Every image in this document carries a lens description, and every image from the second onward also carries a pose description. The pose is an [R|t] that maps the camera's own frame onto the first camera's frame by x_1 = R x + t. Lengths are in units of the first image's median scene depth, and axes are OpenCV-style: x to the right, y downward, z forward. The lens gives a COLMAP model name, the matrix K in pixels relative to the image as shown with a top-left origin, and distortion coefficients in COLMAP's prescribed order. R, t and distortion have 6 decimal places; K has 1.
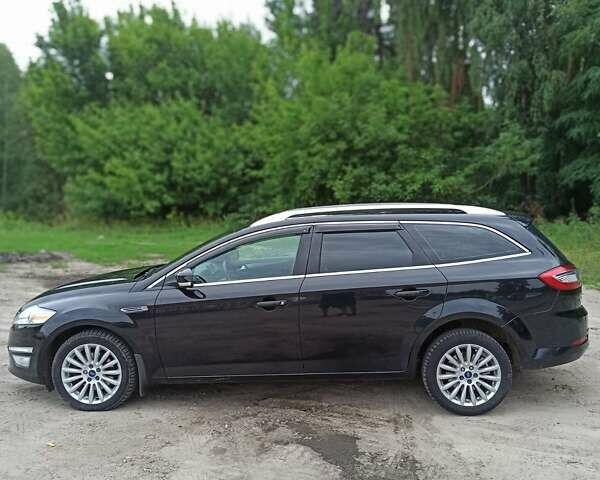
lens RADIAL K [[589.1, 0, 301.6], [0, 589.1, 240.6], [0, 0, 1]] dist [0.023609, 0.000000]
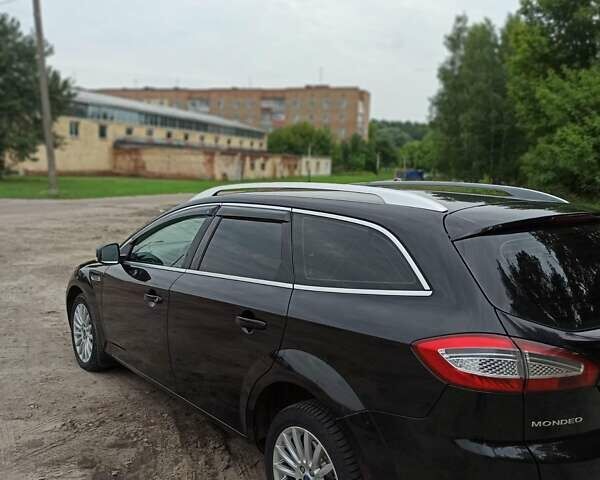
lens RADIAL K [[589.1, 0, 301.2], [0, 589.1, 240.9], [0, 0, 1]] dist [0.023609, 0.000000]
pose [[0.670669, 0.113773, -0.732979, 0.092624], [-0.076185, 0.993506, 0.084503, -0.007549], [0.737834, -0.000832, 0.674982, 0.083128]]
